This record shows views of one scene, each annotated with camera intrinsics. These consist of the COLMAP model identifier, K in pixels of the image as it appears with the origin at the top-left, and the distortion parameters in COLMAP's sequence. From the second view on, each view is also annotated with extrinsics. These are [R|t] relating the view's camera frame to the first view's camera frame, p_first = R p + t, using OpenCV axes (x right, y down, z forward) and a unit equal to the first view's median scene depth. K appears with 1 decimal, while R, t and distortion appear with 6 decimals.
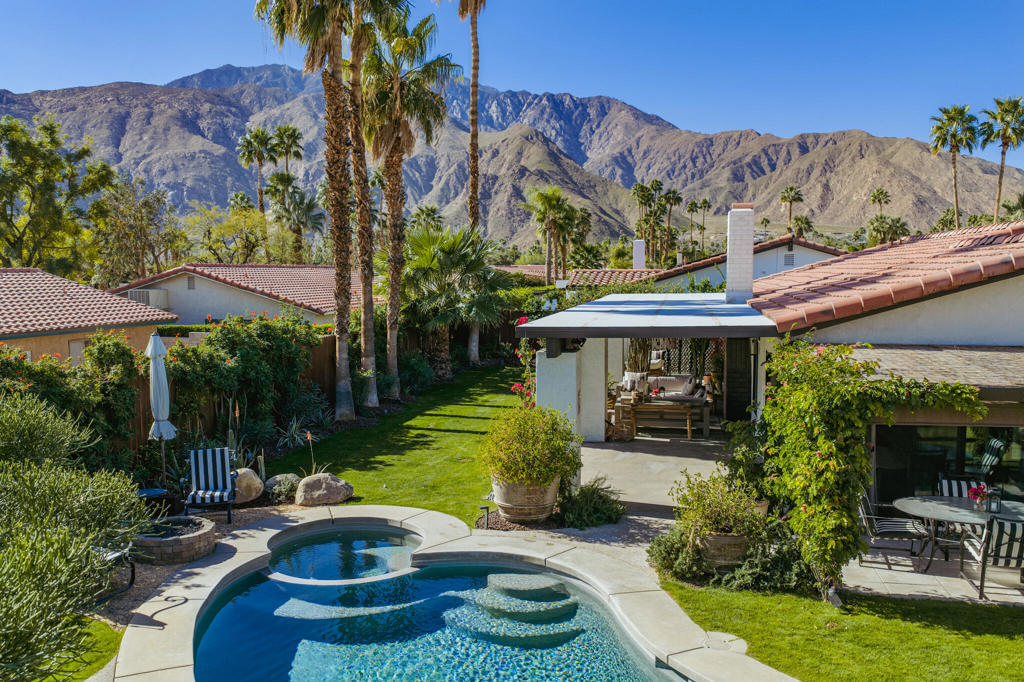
lens RADIAL K [[847.8, 0, 516.6], [0, 847.8, 347.0], [0, 0, 1]] dist [0.027621, -0.044520]
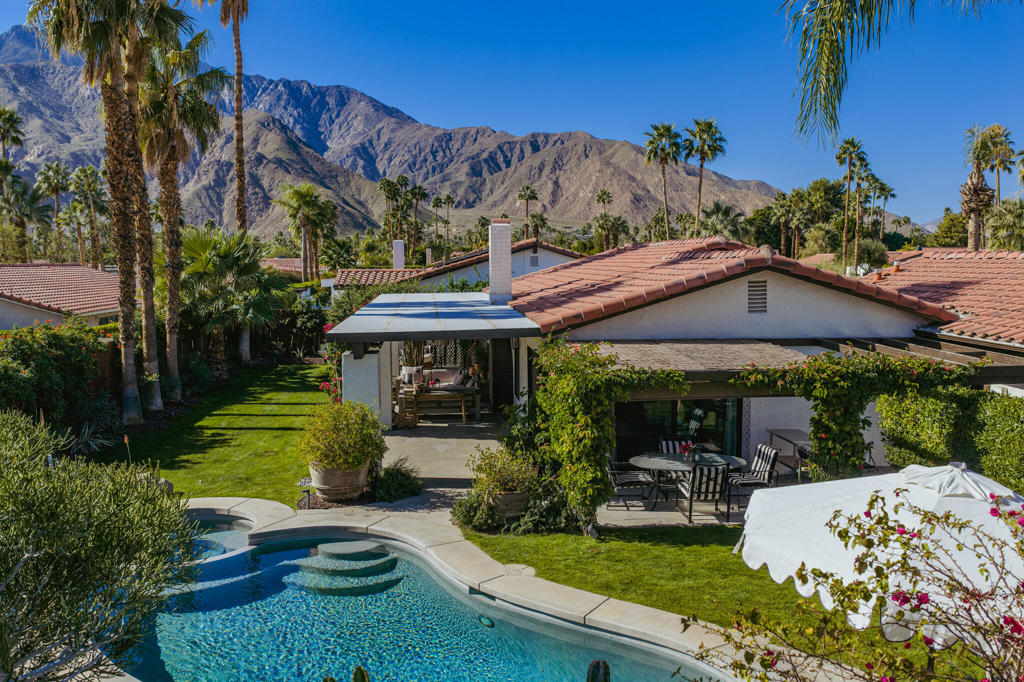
lens RADIAL K [[847.8, 0, 516.6], [0, 847.8, 347.0], [0, 0, 1]] dist [0.027621, -0.044520]
pose [[0.955298, -0.030738, 0.294041, -0.064293], [0.027356, 0.999504, 0.015607, -0.011166], [-0.294375, -0.006866, 0.955665, -0.124896]]
